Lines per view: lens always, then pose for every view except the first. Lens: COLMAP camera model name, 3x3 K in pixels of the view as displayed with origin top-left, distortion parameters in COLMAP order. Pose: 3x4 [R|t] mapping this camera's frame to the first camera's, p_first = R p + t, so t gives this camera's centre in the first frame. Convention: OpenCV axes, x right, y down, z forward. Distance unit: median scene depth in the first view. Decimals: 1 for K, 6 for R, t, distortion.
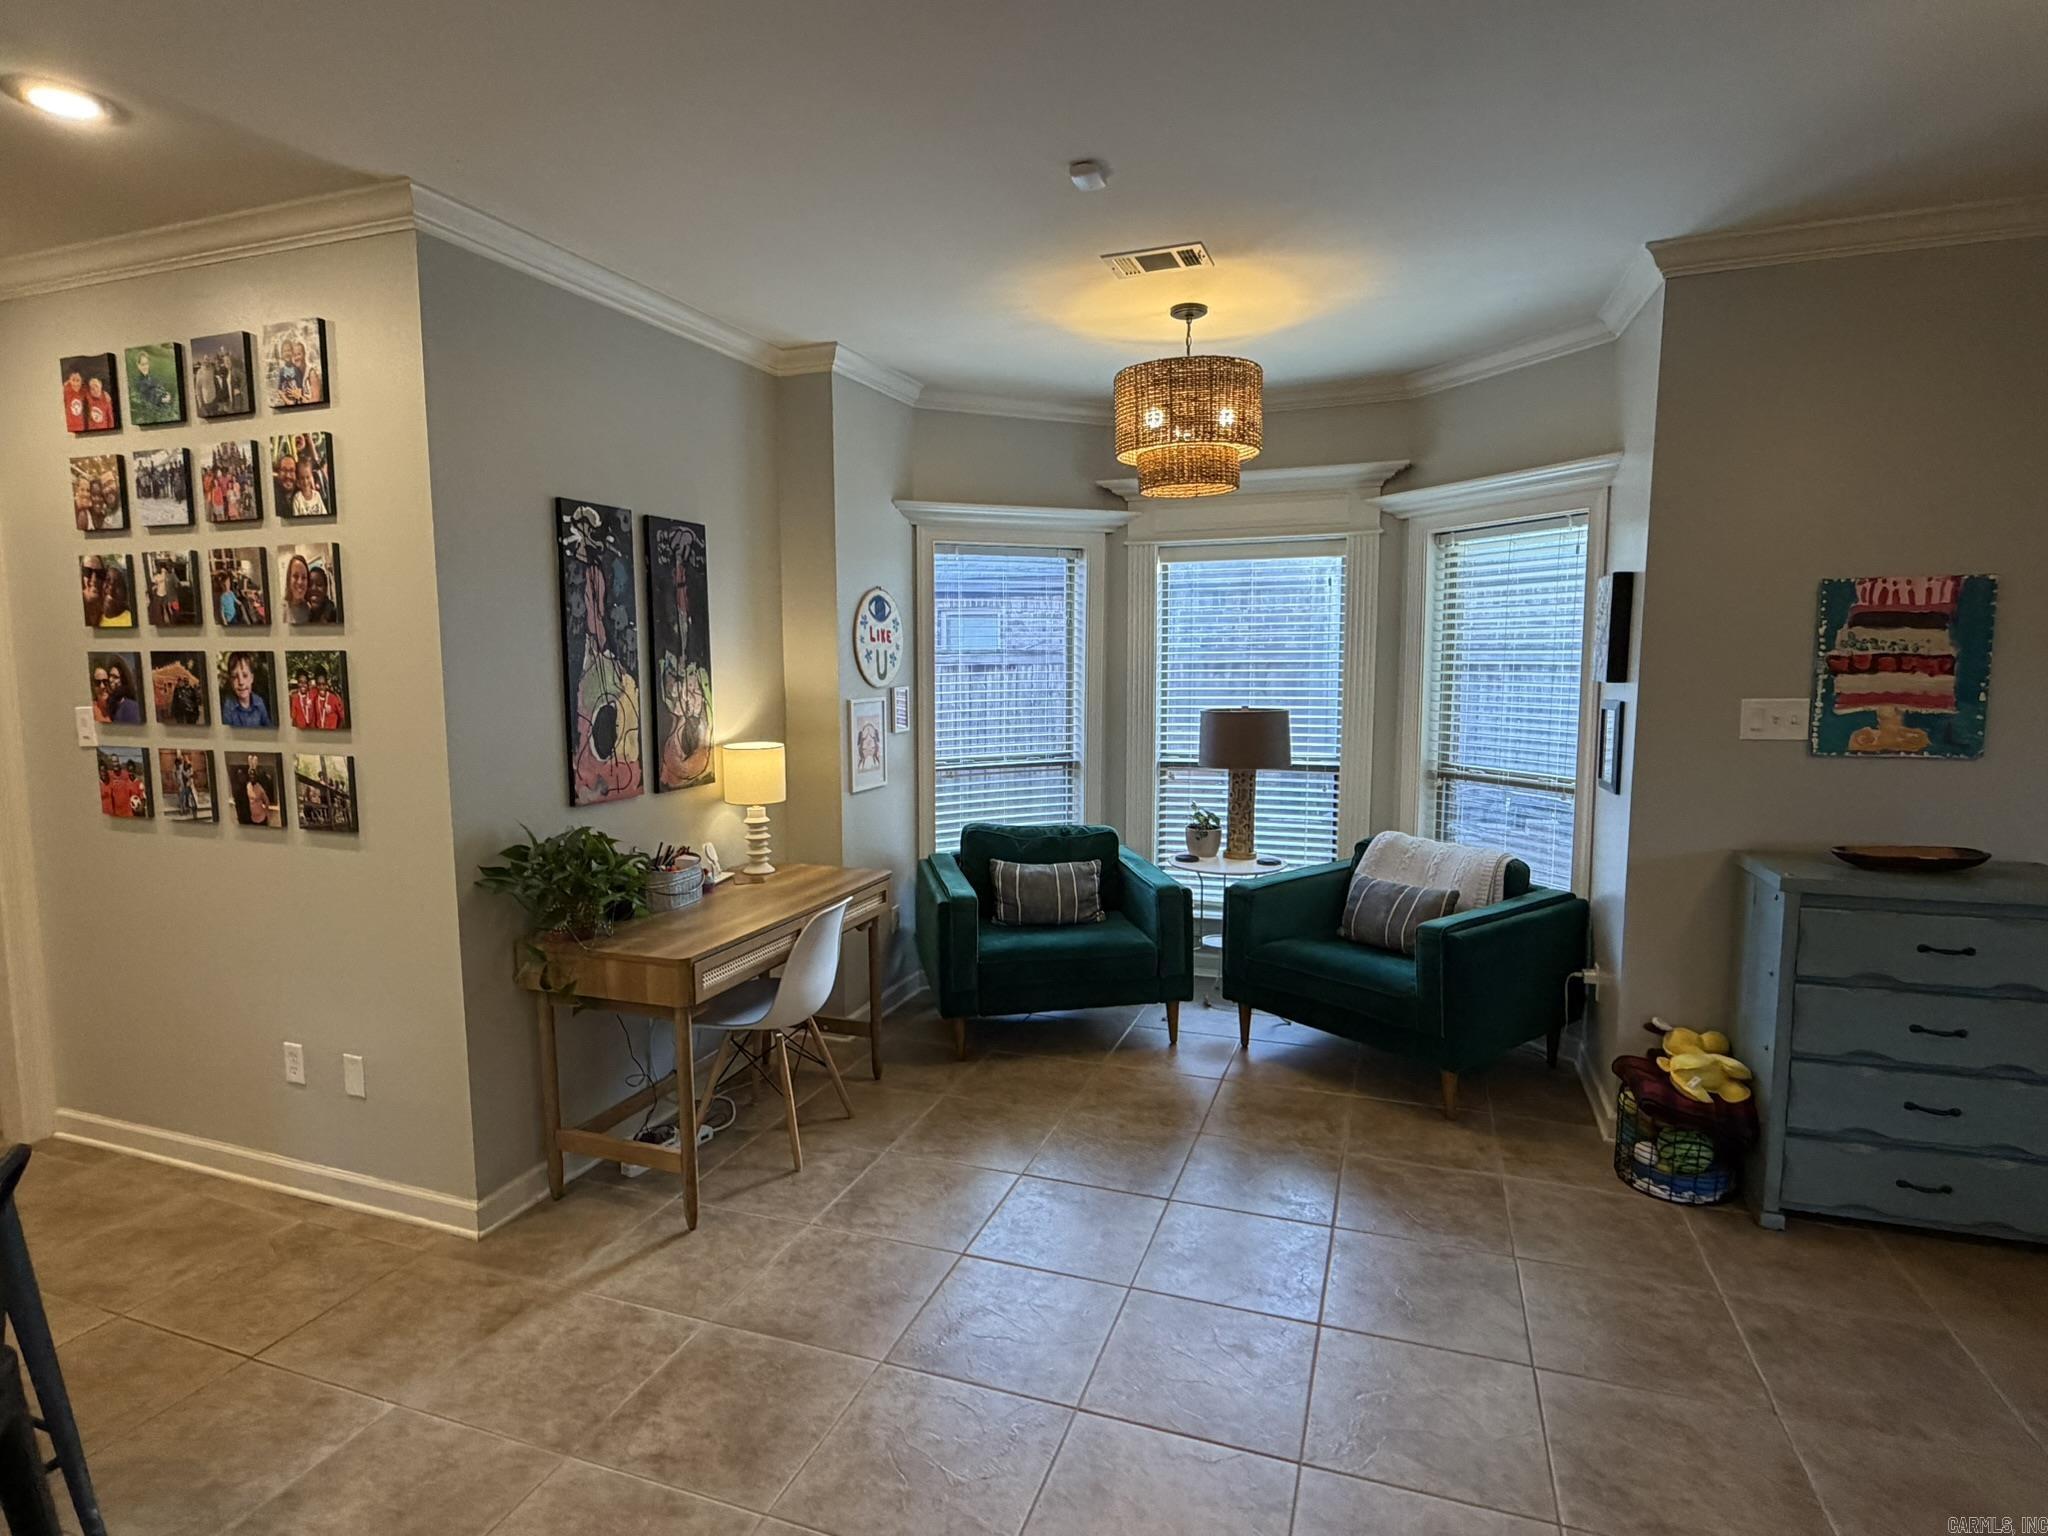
lens RADIAL K [[1069.8, 0, 1021.6], [0, 1069.8, 767.7], [0, 0, 1]] dist [0.002210, -0.001113]
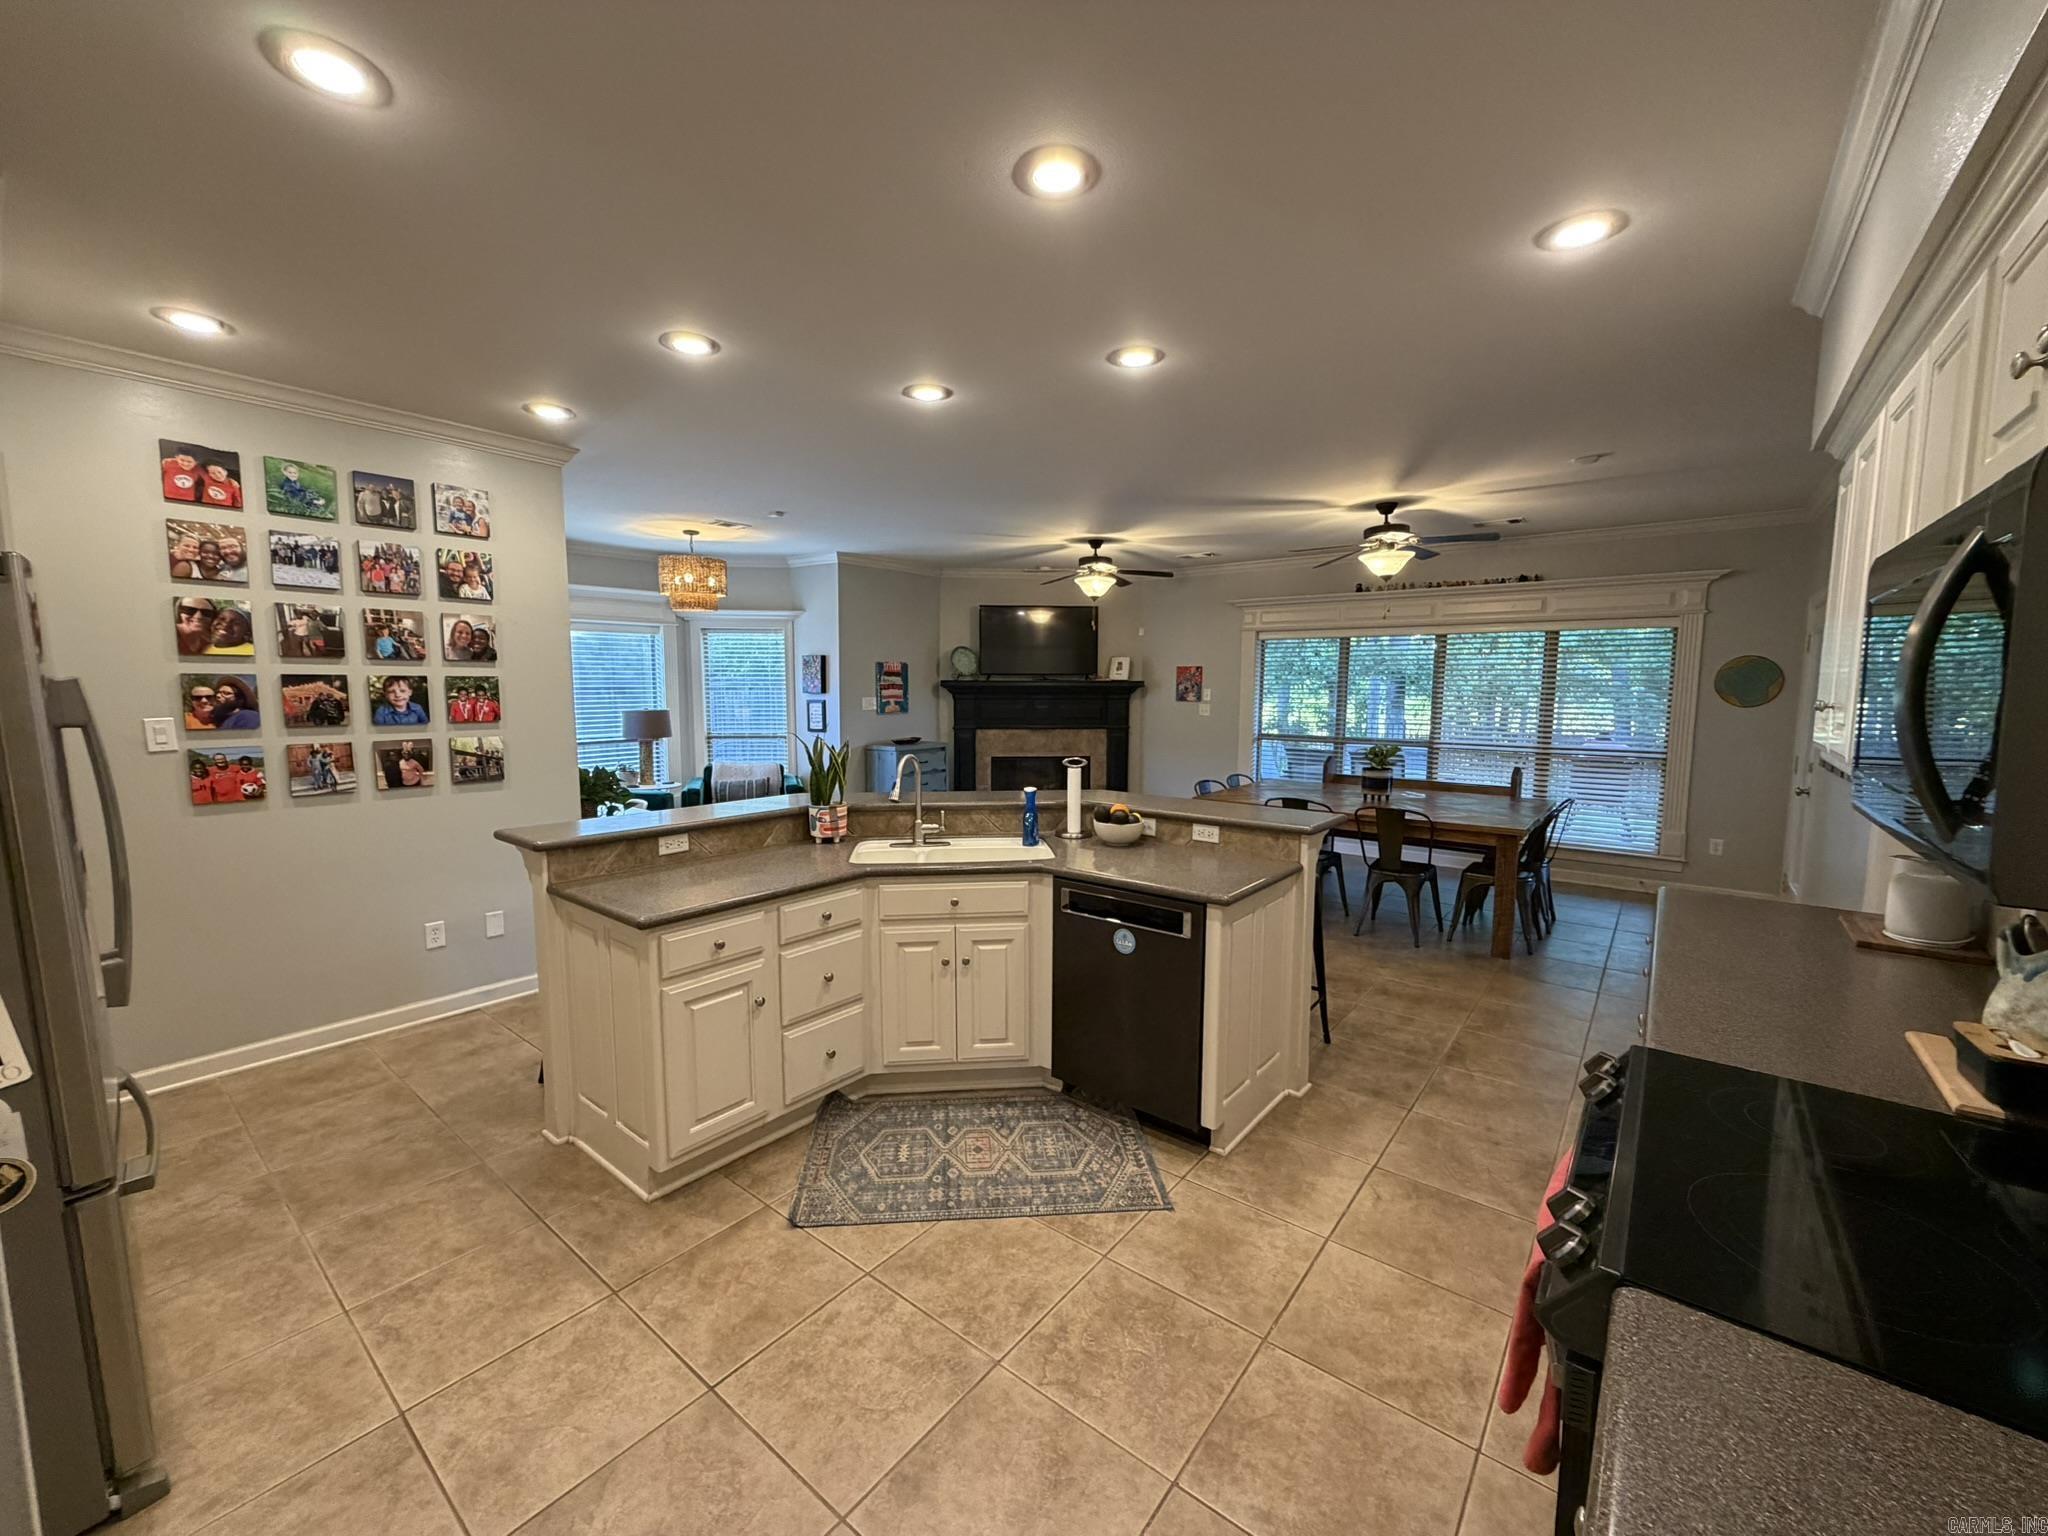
lens RADIAL K [[817.5, 0, 1017.4], [0, 817.5, 769.5], [0, 0, 1]] dist [0.000498, -0.000052]
pose [[0.323010, -0.092325, 0.941881, -1.526566], [0.095210, 0.993351, 0.064719, 0.035422], [-0.941594, 0.068772, 0.329653, -0.231921]]
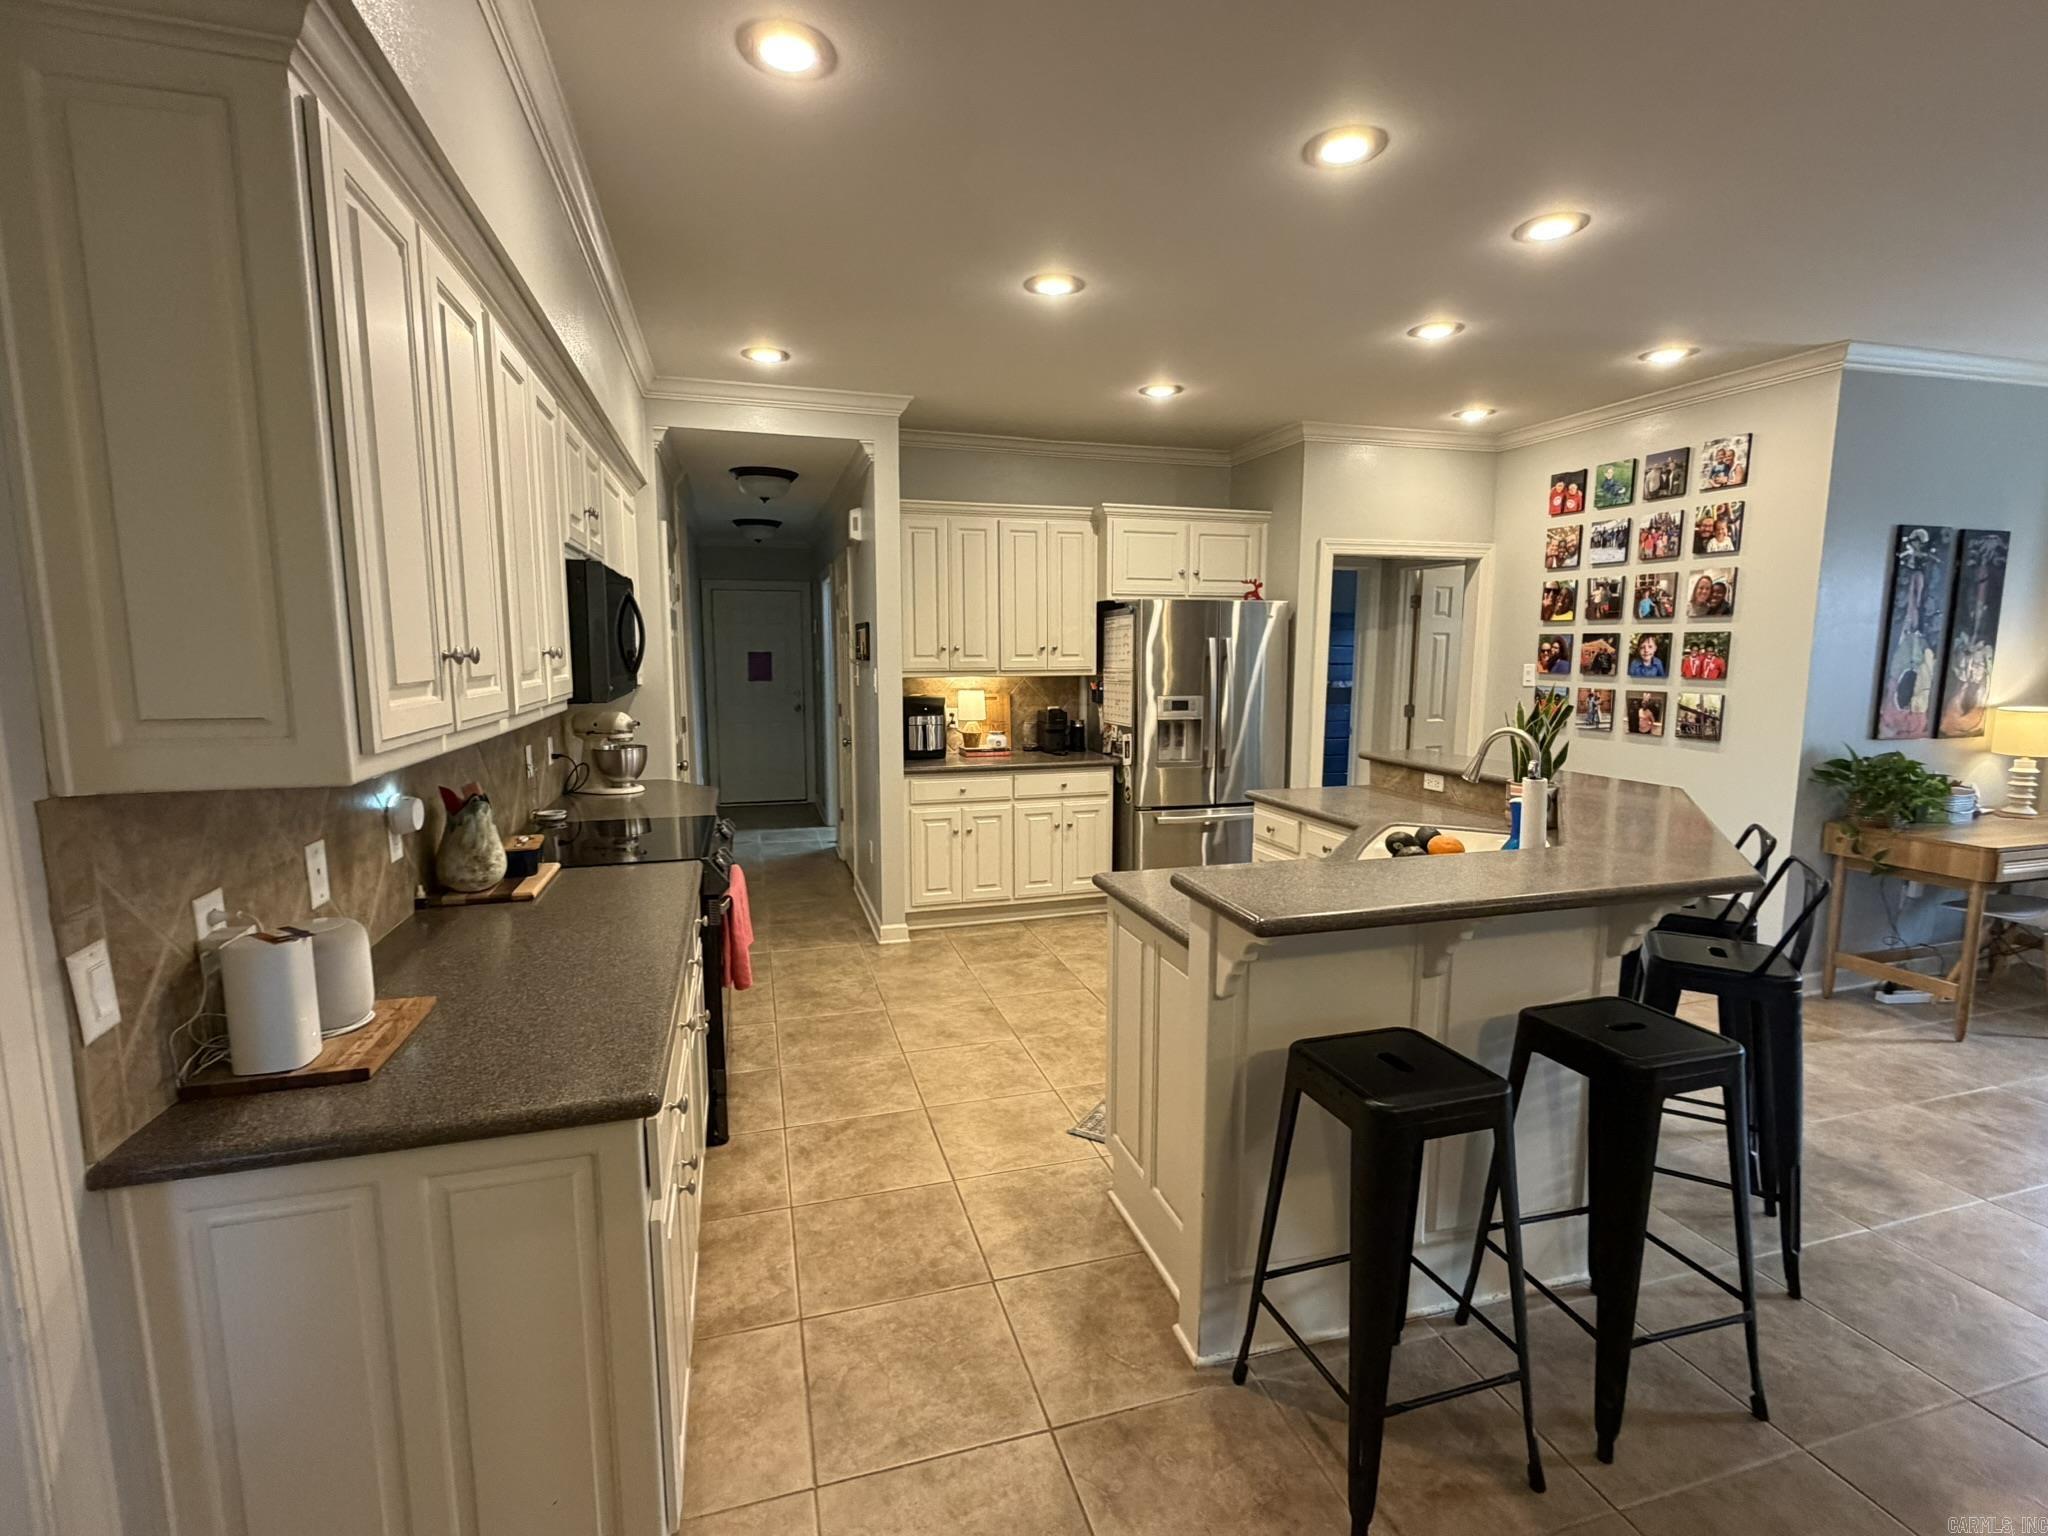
lens RADIAL K [[940.1, 0, 1021.2], [0, 940.1, 772.6], [0, 0, 1]] dist [-0.001718, 0.000117]
pose [[0.591535, 0.111788, -0.798492, -0.085641], [-0.087406, 0.993396, 0.074323, 0.089826], [0.801528, 0.025828, 0.597399, -0.702807]]
